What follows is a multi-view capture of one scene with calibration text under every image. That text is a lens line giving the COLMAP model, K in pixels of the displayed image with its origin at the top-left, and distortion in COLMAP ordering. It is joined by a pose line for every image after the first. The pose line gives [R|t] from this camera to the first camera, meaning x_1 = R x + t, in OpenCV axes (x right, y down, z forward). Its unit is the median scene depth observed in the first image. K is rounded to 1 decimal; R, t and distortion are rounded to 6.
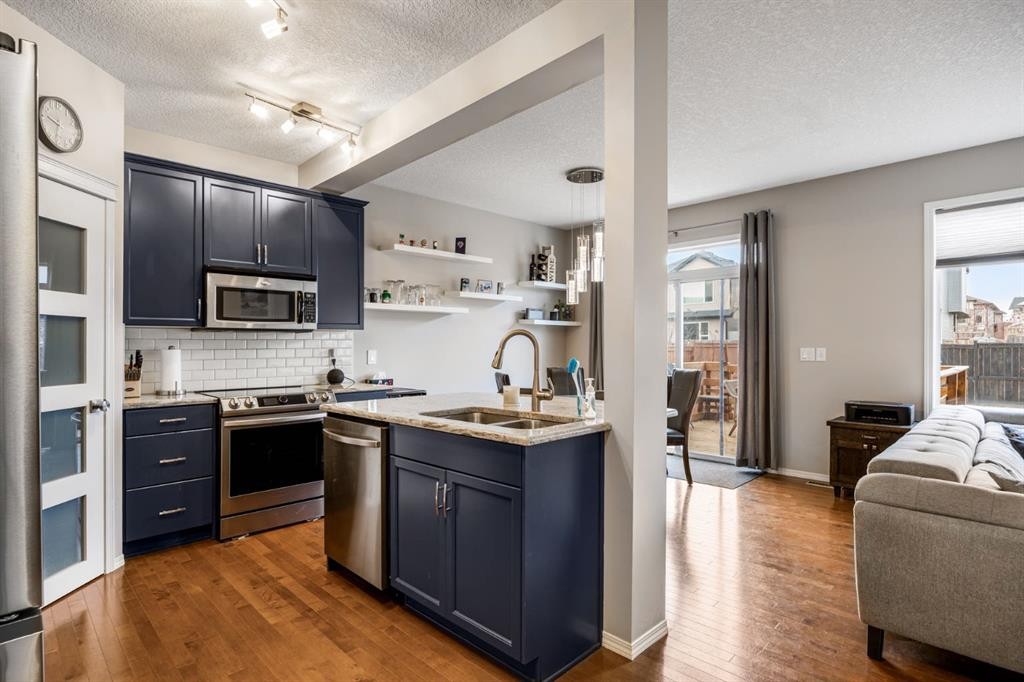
lens RADIAL K [[508.2, 0, 511.3], [0, 508.2, 339.7], [0, 0, 1]] dist [-0.014150, -0.001177]
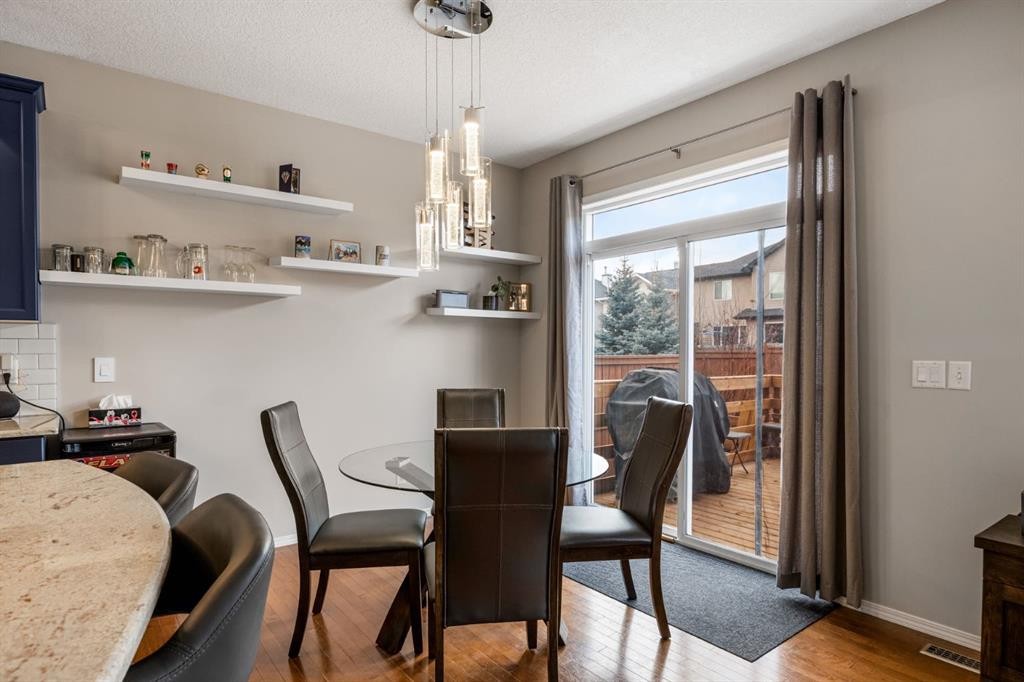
lens RADIAL K [[560.0, 0, 512.2], [0, 560.0, 344.0], [0, 0, 1]] dist [0.012190, 0.001053]
pose [[0.993015, 0.006764, -0.117794, 0.244169], [-0.005856, 0.999950, 0.008054, -0.001843], [0.117842, -0.007308, 0.993005, 0.400641]]
